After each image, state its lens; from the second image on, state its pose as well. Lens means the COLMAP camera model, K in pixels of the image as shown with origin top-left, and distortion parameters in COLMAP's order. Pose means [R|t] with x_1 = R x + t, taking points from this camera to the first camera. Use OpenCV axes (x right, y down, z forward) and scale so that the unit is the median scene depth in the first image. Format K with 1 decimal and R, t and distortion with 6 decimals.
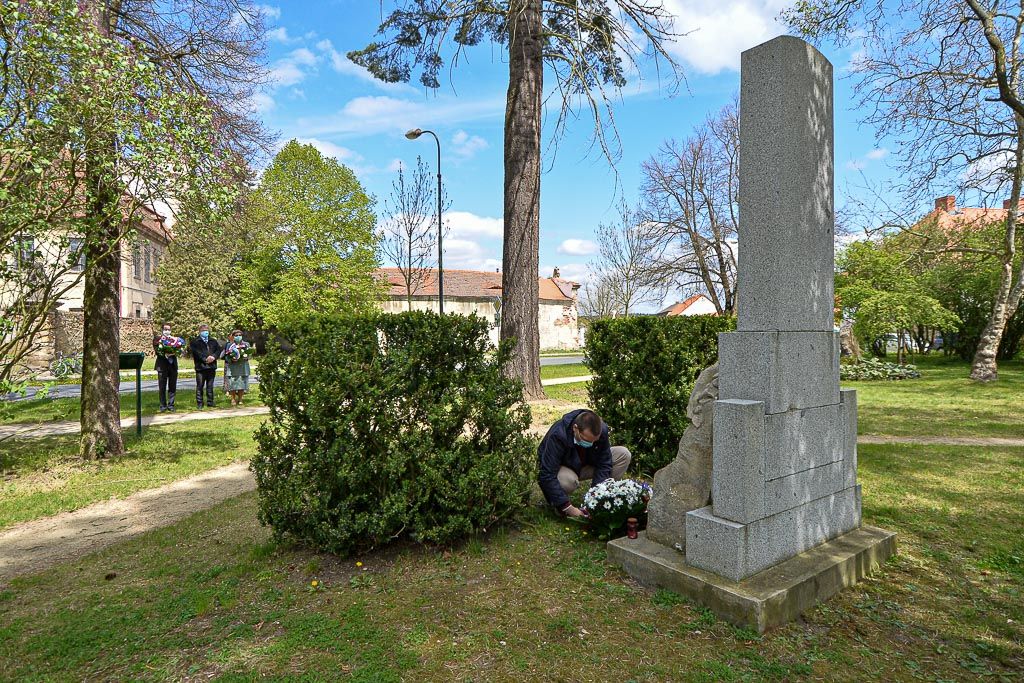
lens RADIAL K [[560.1, 0, 509.8], [0, 560.1, 347.5], [0, 0, 1]] dist [0.021189, -0.029340]
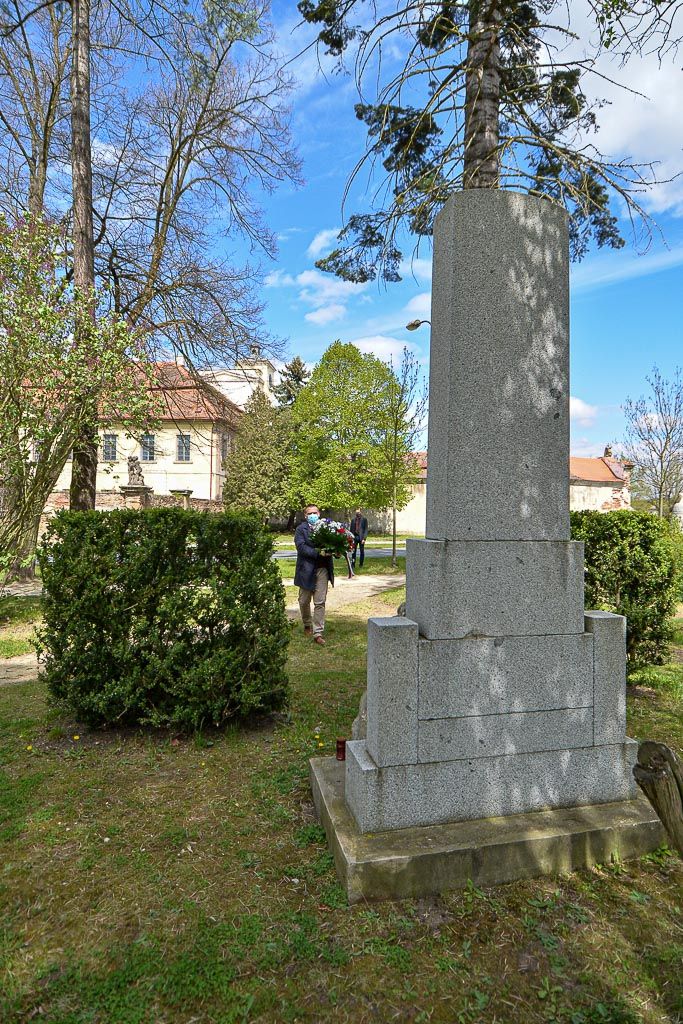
lens RADIAL K [[546.8, 0, 346.1], [0, 546.8, 508.5], [0, 0, 1]] dist [0.021665, -0.031032]
pose [[0.925494, 0.011499, -0.378589, 0.183205], [-0.024923, 0.999222, -0.030579, -0.013605], [0.377943, 0.037736, 0.925060, 0.052774]]
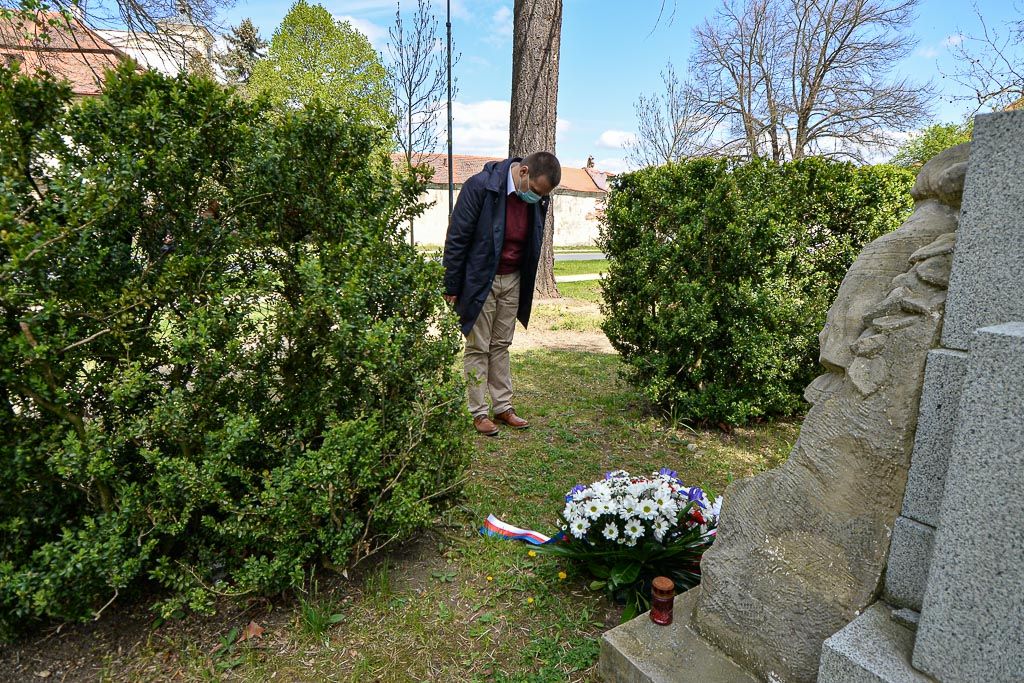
lens RADIAL K [[553.8, 0, 512.0], [0, 553.8, 341.5], [0, 0, 1]] dist [0.020032, -0.027376]
pose [[0.998342, 0.033399, -0.046889, 0.037450], [-0.024713, 0.984273, 0.174919, 0.015891], [0.051994, -0.173470, 0.983466, 0.196474]]
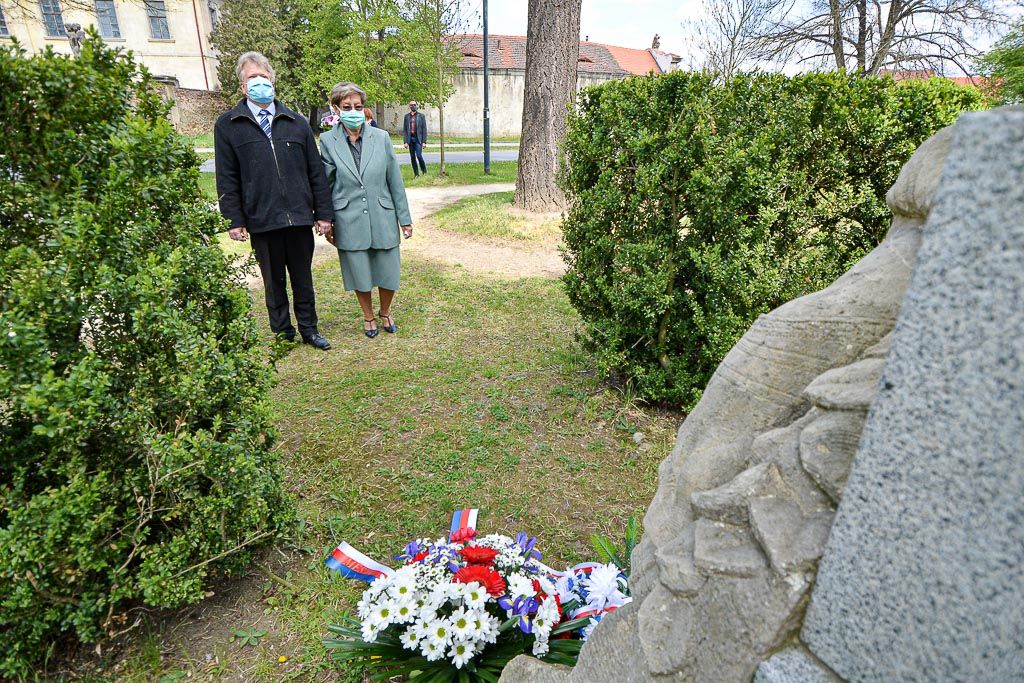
lens RADIAL K [[529.9, 0, 512.0], [0, 529.9, 341.5], [0, 0, 1]] dist [0.012214, -0.024279]
pose [[0.987039, 0.084016, -0.136728, 0.092448], [-0.027751, 0.928529, 0.370220, -0.006438], [0.158060, -0.361628, 0.918827, 0.266480]]
